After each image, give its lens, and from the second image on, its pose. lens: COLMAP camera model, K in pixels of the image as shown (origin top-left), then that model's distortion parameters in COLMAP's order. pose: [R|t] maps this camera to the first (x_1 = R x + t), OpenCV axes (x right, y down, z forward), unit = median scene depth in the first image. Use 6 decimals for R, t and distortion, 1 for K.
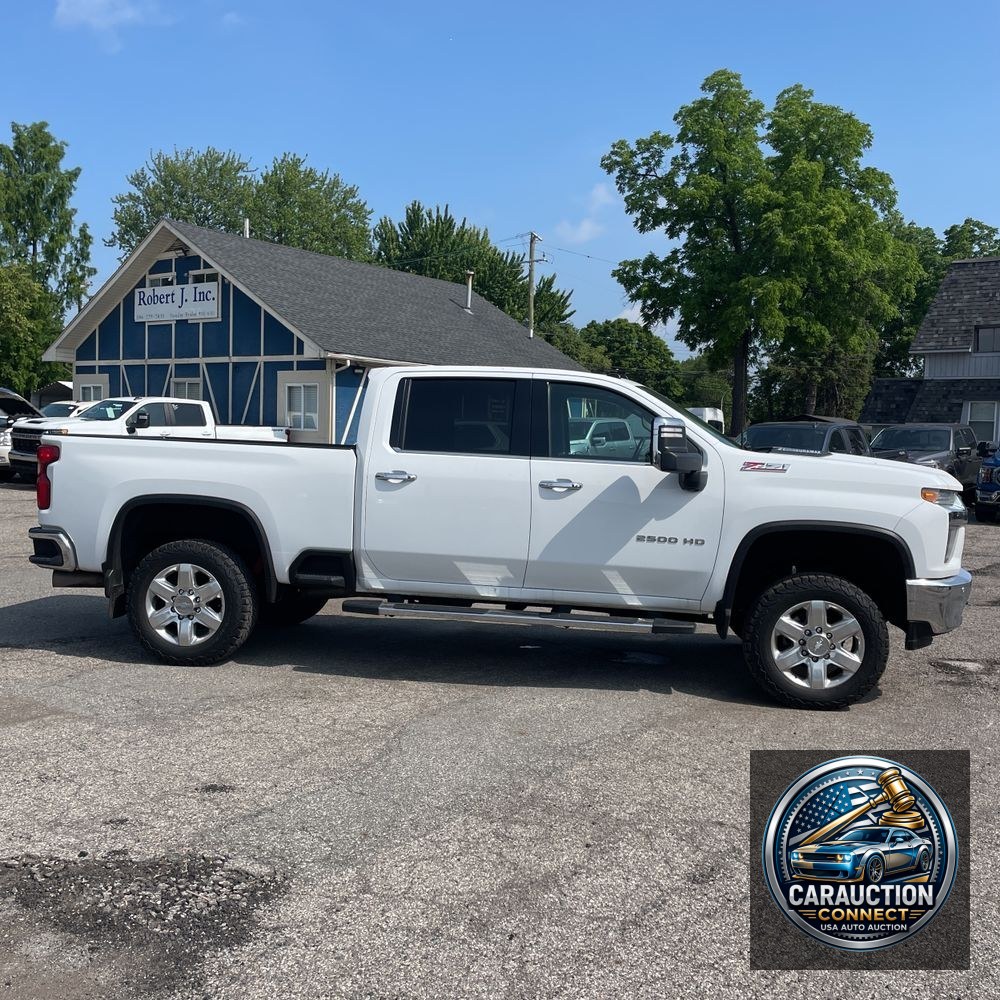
lens RADIAL K [[1017.9, 0, 500.9], [0, 1017.9, 496.2], [0, 0, 1]] dist [0.027571, 0.000000]
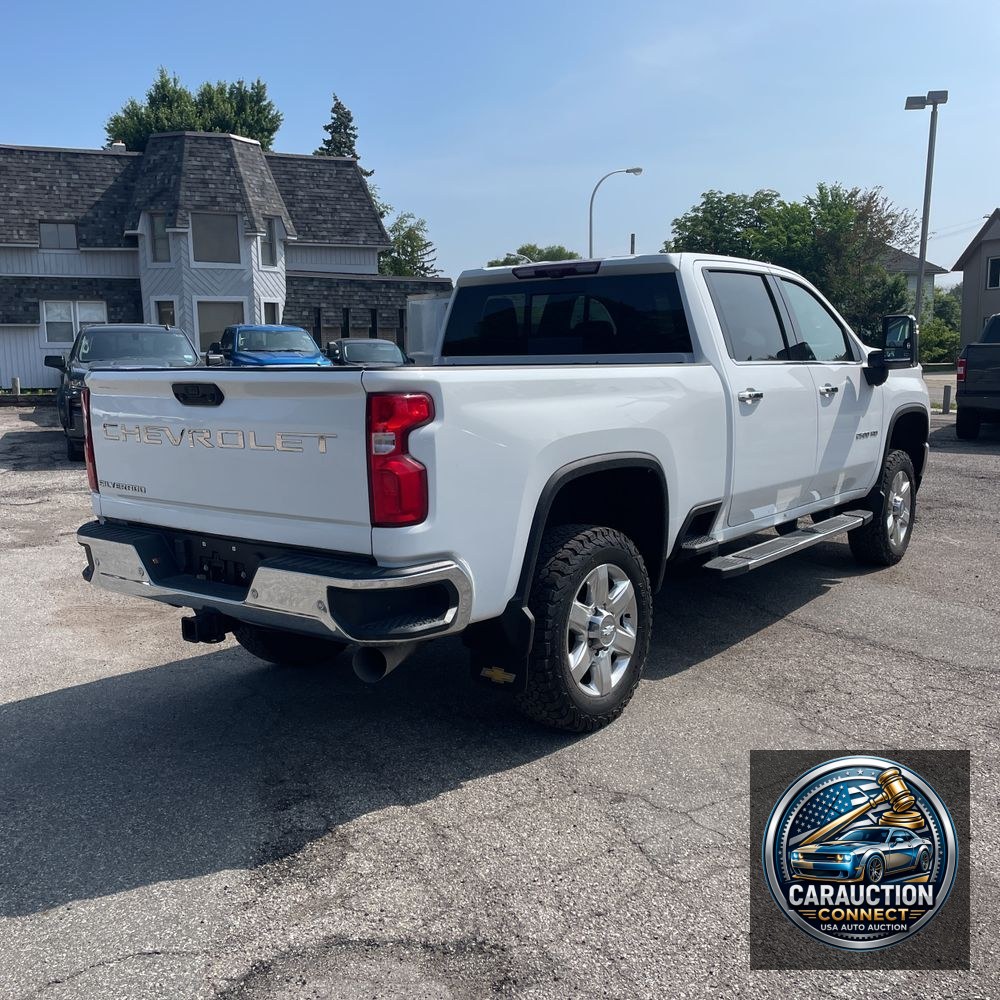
lens RADIAL K [[1017.9, 0, 524.6], [0, 1017.9, 480.4], [0, 0, 1]] dist [0.027571, 0.000000]
pose [[0.483816, -0.141049, 0.863729, -0.169021], [0.071281, 0.989999, 0.121742, -0.011724], [-0.872262, 0.002667, 0.489031, 0.147753]]
